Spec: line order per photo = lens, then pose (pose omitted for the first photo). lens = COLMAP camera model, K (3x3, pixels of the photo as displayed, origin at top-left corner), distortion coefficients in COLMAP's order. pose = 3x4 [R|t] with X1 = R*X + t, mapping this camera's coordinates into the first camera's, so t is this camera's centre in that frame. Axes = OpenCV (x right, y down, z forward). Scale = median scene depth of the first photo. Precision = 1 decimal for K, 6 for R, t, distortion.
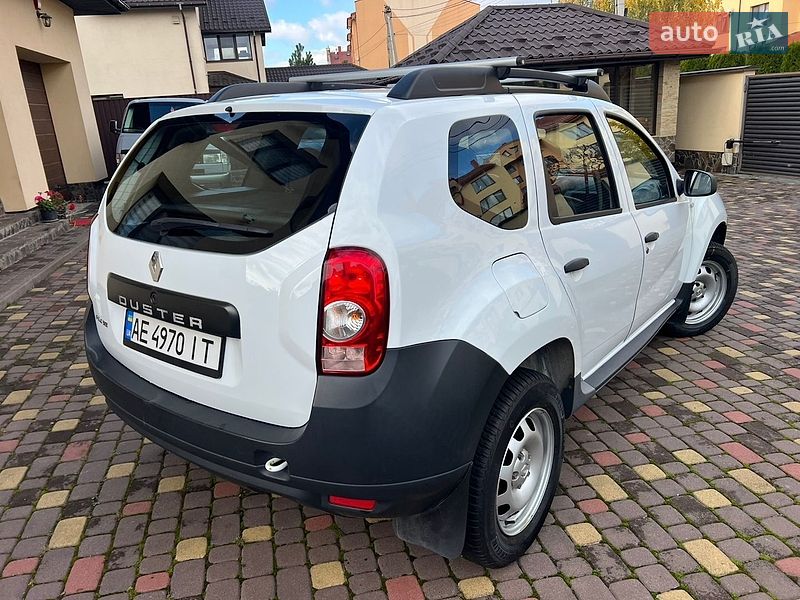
lens RADIAL K [[601.6, 0, 386.8], [0, 601.6, 300.1], [0, 0, 1]] dist [0.043739, -0.052270]
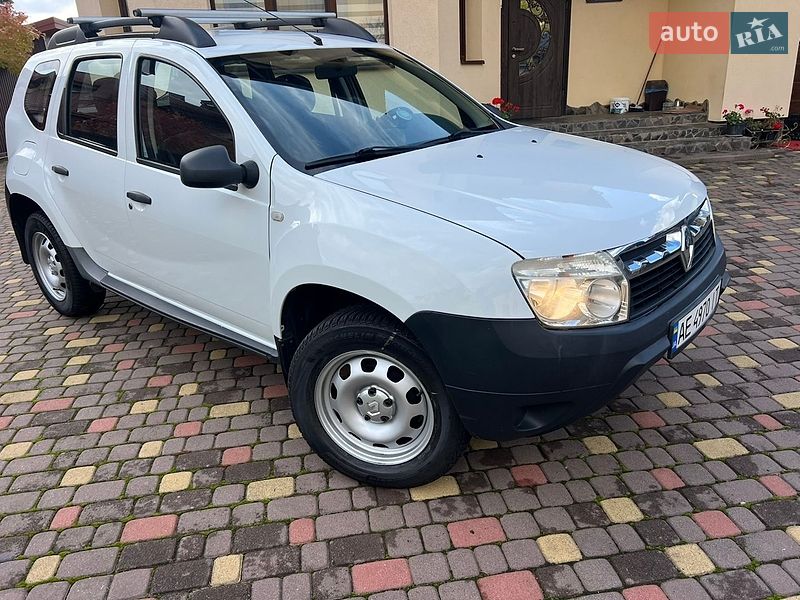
lens RADIAL K [[601.1, 0, 394.8], [0, 601.1, 305.4], [0, 0, 1]] dist [0.040567, -0.045339]
pose [[-0.054422, 0.409119, -0.910857, 1.502293], [-0.248382, 0.877989, 0.409196, -0.490734], [0.967132, 0.248510, 0.053836, 1.548290]]
